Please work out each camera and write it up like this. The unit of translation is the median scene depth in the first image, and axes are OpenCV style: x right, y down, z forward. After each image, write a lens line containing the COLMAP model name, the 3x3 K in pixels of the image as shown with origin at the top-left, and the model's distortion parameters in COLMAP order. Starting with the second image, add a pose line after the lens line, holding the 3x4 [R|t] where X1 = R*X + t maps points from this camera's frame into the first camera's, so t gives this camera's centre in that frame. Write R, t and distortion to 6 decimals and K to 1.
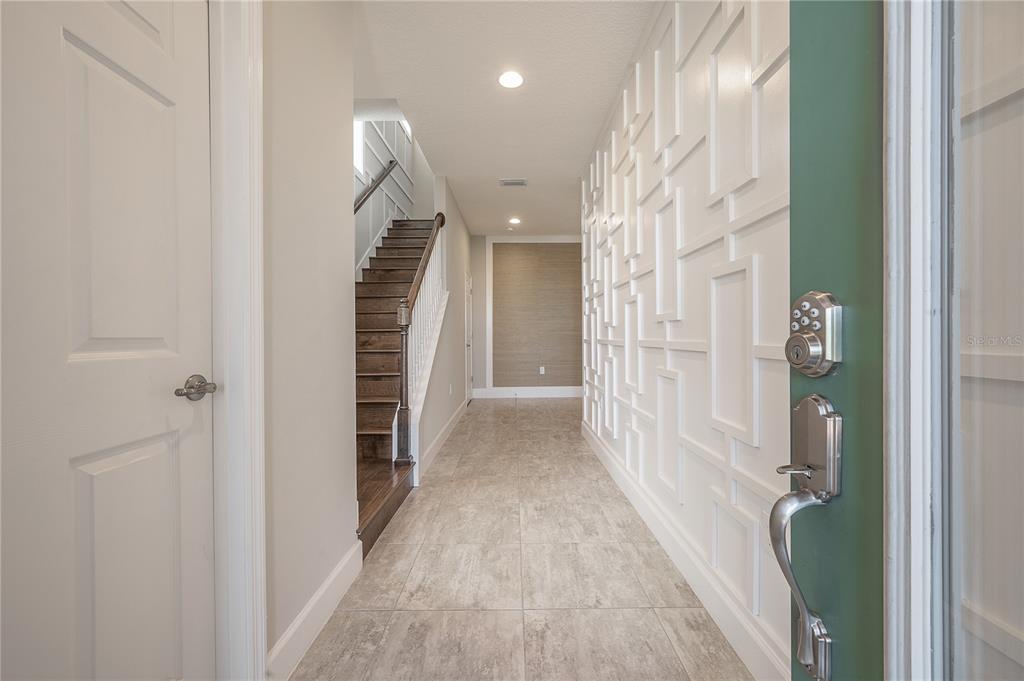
lens RADIAL K [[407.2, 0, 510.8], [0, 407.2, 338.4], [0, 0, 1]] dist [-0.000841, 0.000320]
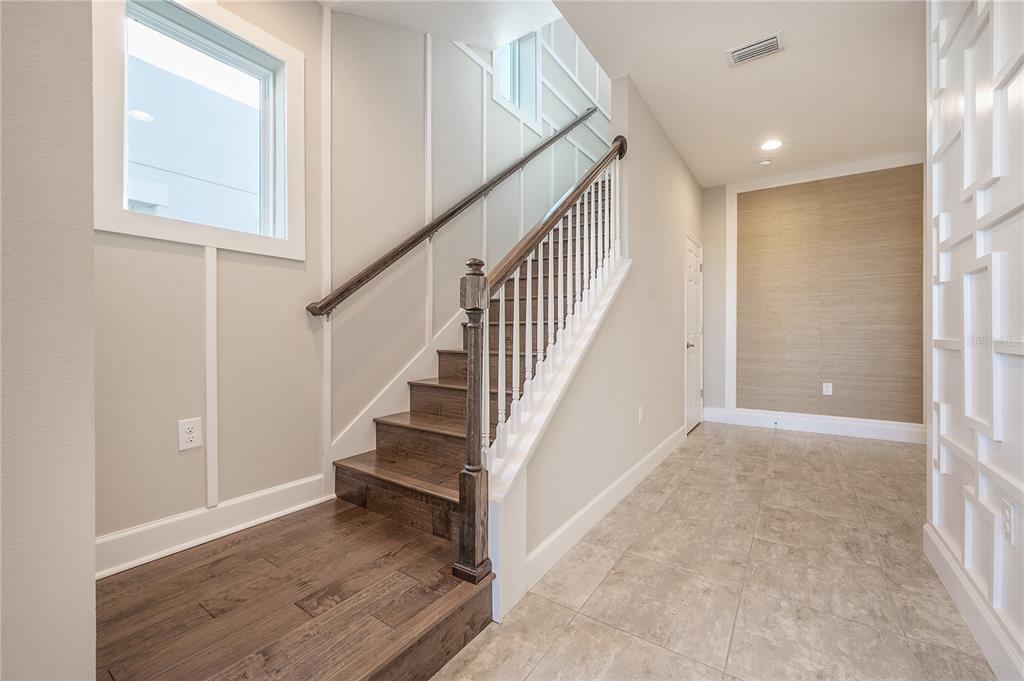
lens RADIAL K [[407.2, 0, 525.0], [0, 407.2, 332.0], [0, 0, 1]] dist [-0.000841, 0.000320]
pose [[0.835413, 0.006068, -0.549589, 0.053571], [-0.008335, 0.999964, -0.001630, -0.002361], [0.549559, 0.005942, 0.835434, 0.394091]]
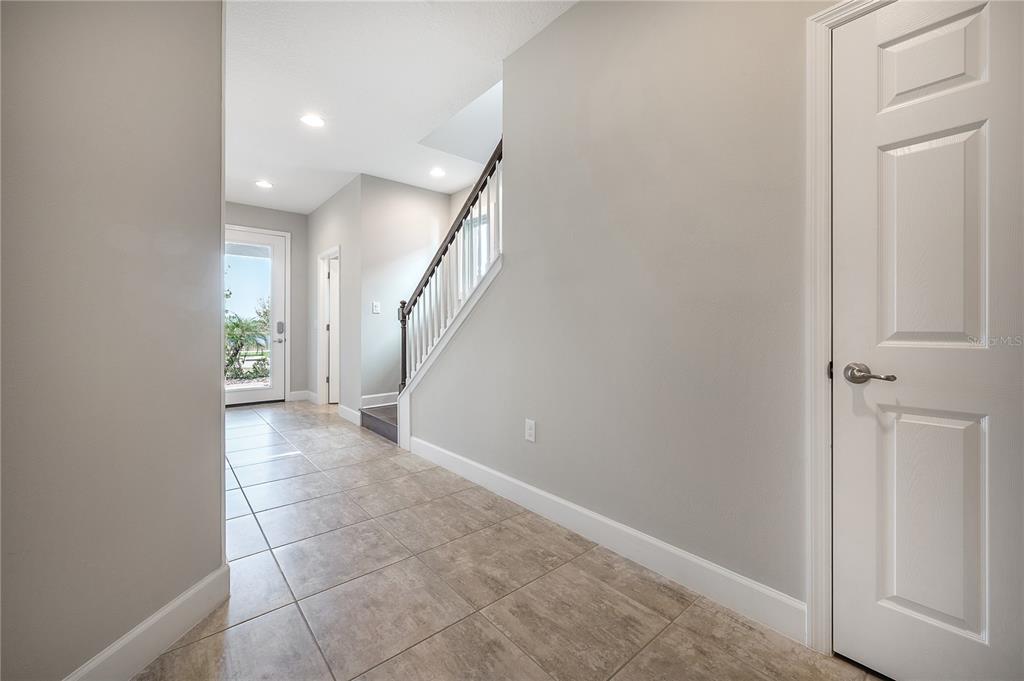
lens RADIAL K [[407.2, 0, 514.7], [0, 407.2, 332.9], [0, 0, 1]] dist [-0.000841, 0.000320]
pose [[-0.754144, 0.008701, -0.656651, 0.223455], [-0.000261, 0.999908, 0.013549, -0.007508], [0.656708, 0.010389, -0.754073, 1.478878]]
